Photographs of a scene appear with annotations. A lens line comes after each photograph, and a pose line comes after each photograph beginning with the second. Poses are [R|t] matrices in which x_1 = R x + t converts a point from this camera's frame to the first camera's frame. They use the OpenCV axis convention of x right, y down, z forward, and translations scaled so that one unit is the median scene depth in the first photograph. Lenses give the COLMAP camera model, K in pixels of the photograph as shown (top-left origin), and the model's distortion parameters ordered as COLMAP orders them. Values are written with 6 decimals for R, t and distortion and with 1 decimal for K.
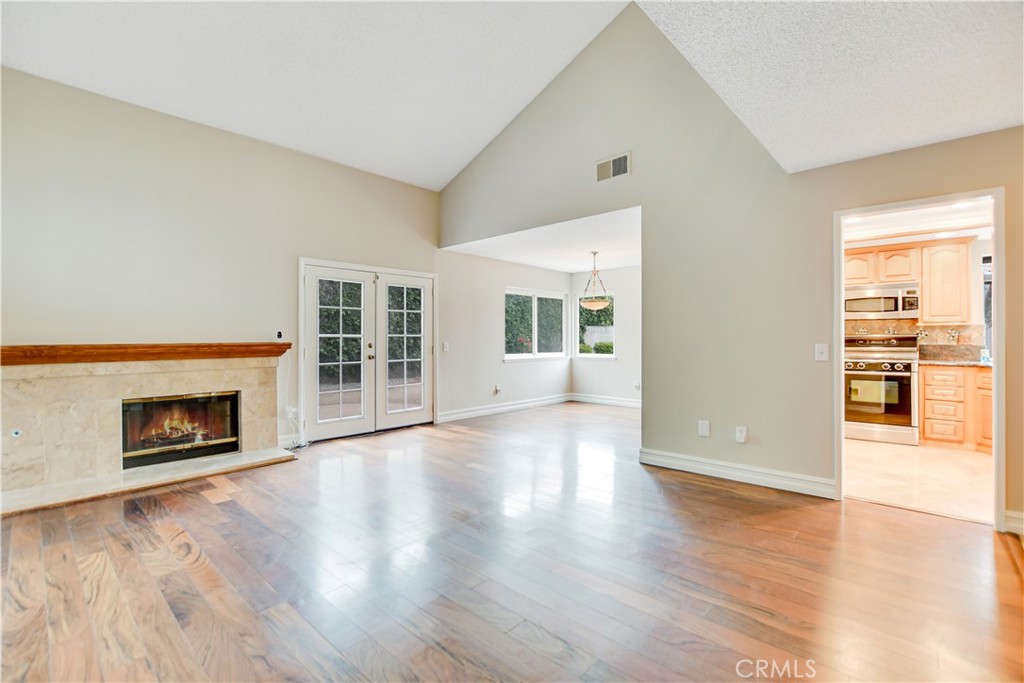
lens RADIAL K [[457.3, 0, 509.7], [0, 457.3, 336.0], [0, 0, 1]] dist [-0.023099, 0.004142]
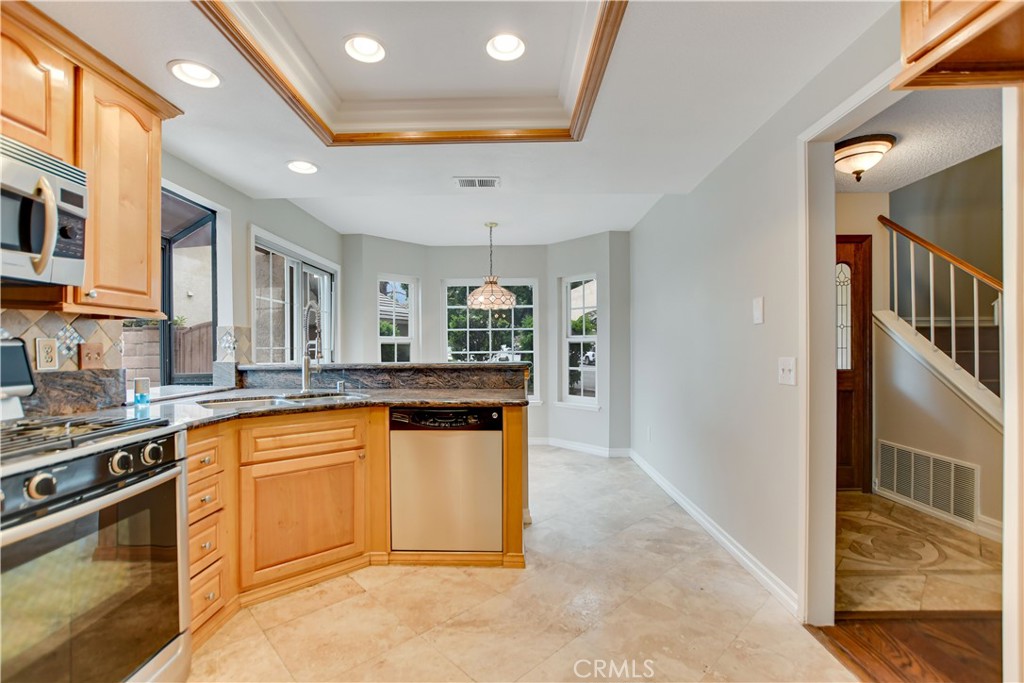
lens RADIAL K [[457.3, 0, 501.7], [0, 457.3, 350.7], [0, 0, 1]] dist [-0.023099, 0.004142]
pose [[-0.653552, -0.002492, 0.756877, 0.445404], [-0.000877, 0.999996, 0.002535, 0.002150], [-0.756881, 0.000993, -0.653552, 0.899681]]
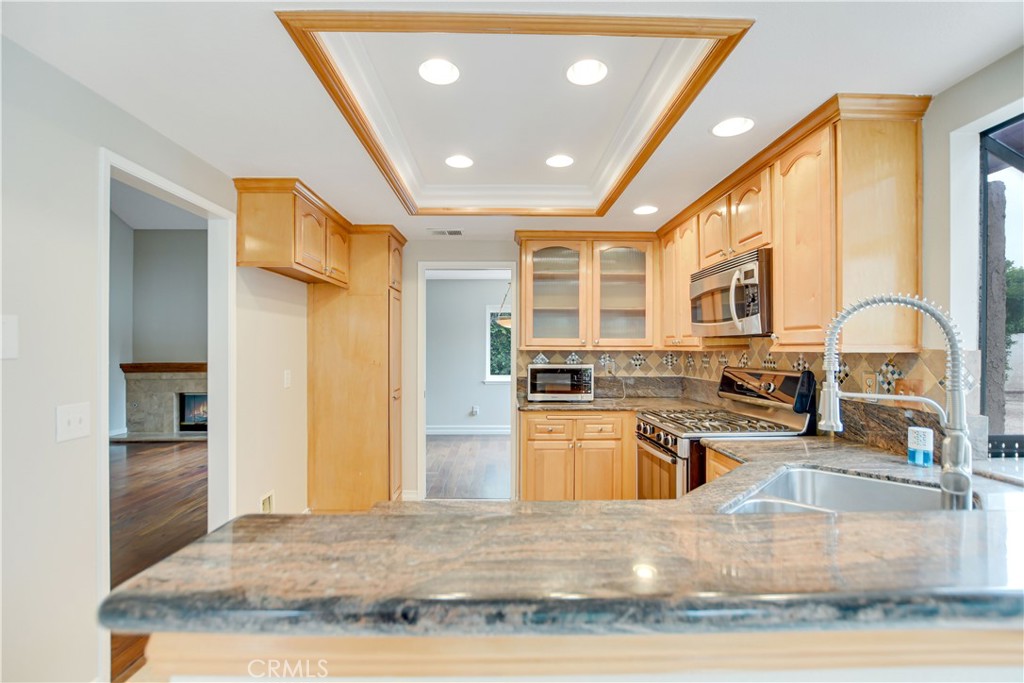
lens RADIAL K [[457.3, 0, 504.0], [0, 457.3, 349.9], [0, 0, 1]] dist [-0.023099, 0.004142]
pose [[0.681729, 0.000518, -0.731605, 0.964439], [0.005365, 0.999969, 0.005708, -0.026320], [0.731585, -0.007816, 0.681705, 0.490796]]
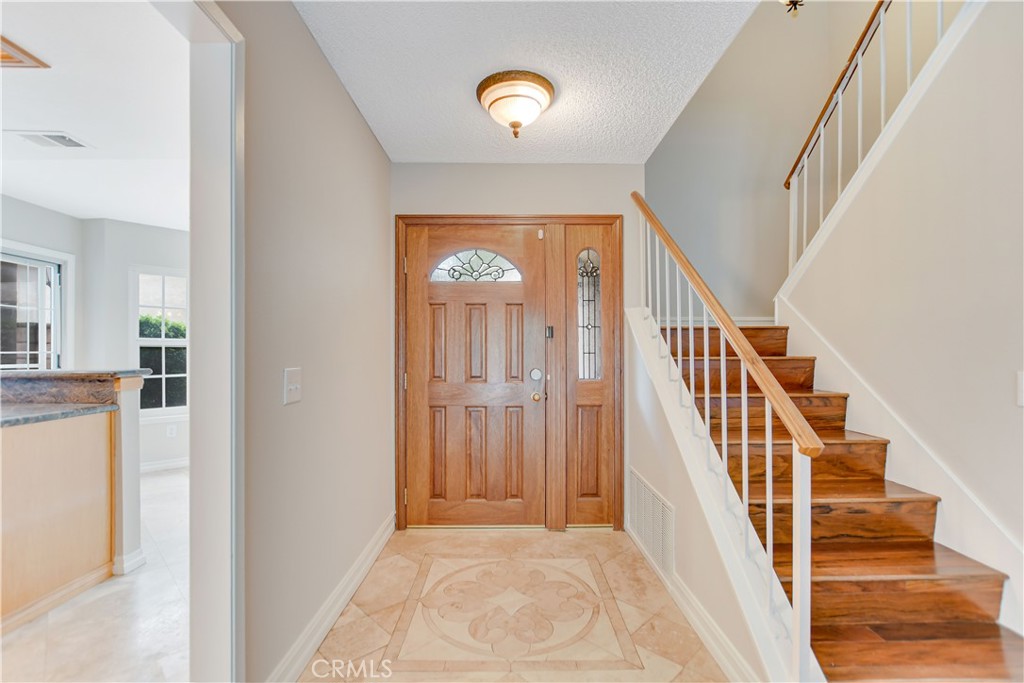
lens RADIAL K [[457.3, 0, 506.3], [0, 457.3, 351.2], [0, 0, 1]] dist [-0.023099, 0.004142]
pose [[-0.676067, 0.000851, 0.736839, 0.287332], [-0.004039, 0.999980, -0.004861, 0.000239], [-0.736829, -0.006263, -0.676051, 0.546296]]
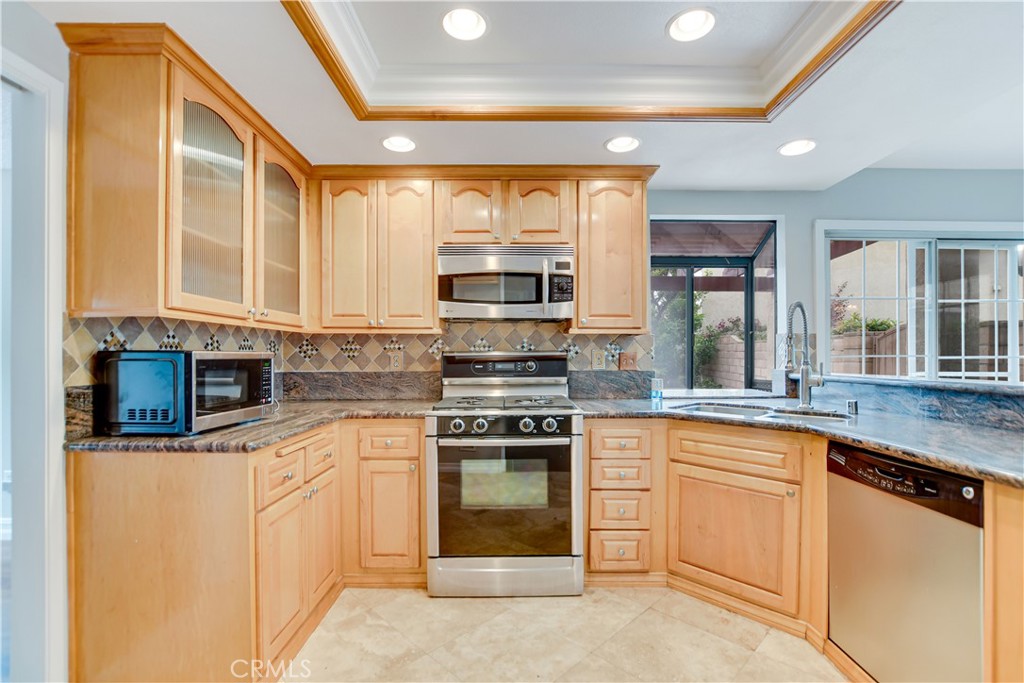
lens RADIAL K [[457.3, 0, 513.1], [0, 457.3, 356.7], [0, 0, 1]] dist [-0.023099, 0.004142]
pose [[0.738263, -0.002212, 0.674510, 0.474467], [-0.003008, 0.999974, 0.006571, -0.000642], [-0.674507, -0.006880, 0.738237, 0.614182]]
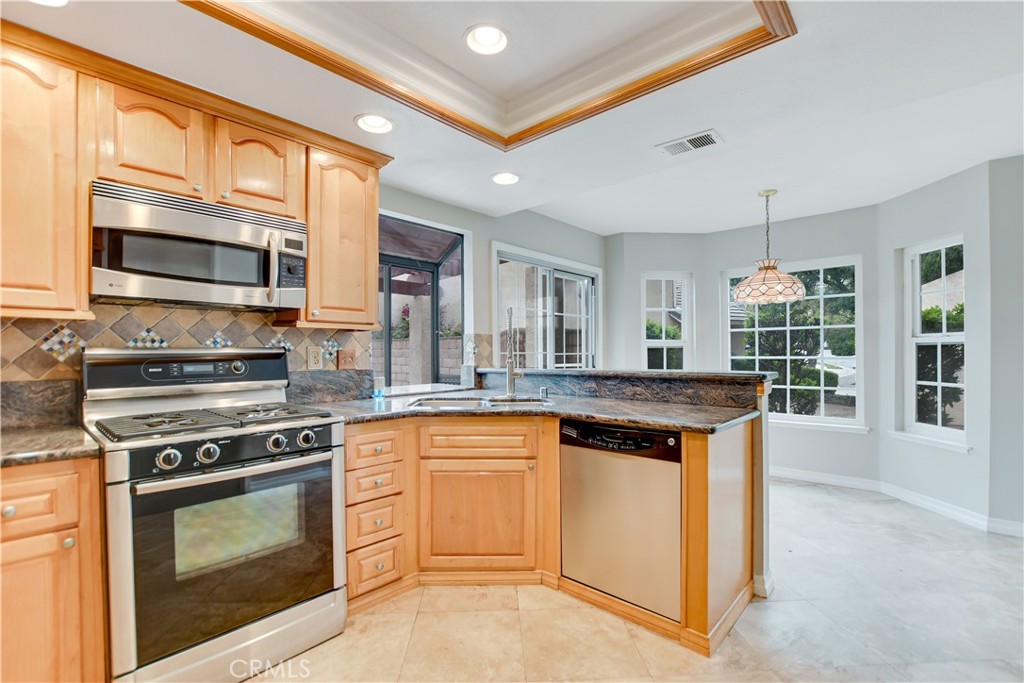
lens RADIAL K [[457.3, 0, 507.0], [0, 457.3, 353.3], [0, 0, 1]] dist [-0.023099, 0.004142]
pose [[0.005459, -0.002052, 0.999983, 0.446356], [-0.001645, 0.999997, 0.002061, -0.000141], [-0.999984, -0.001656, 0.005455, 0.741006]]
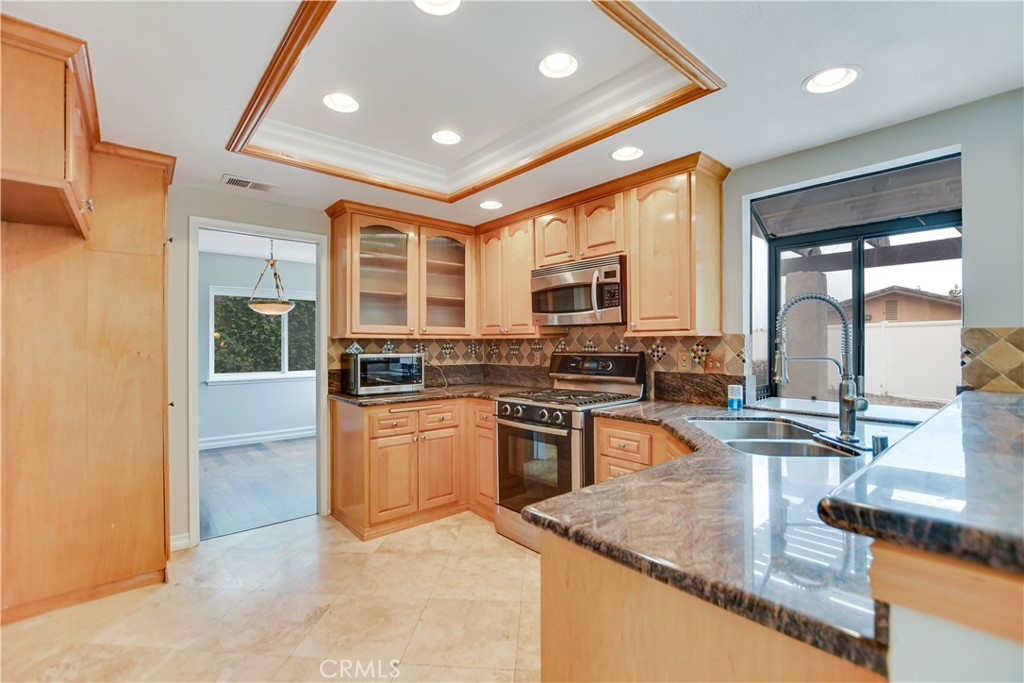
lens RADIAL K [[457.3, 0, 510.0], [0, 457.3, 344.5], [0, 0, 1]] dist [-0.023099, 0.004142]
pose [[0.992510, -0.004128, -0.122091, 0.772641], [0.005055, 0.999961, 0.007288, -0.017162], [0.122056, -0.007850, 0.992492, 0.415138]]
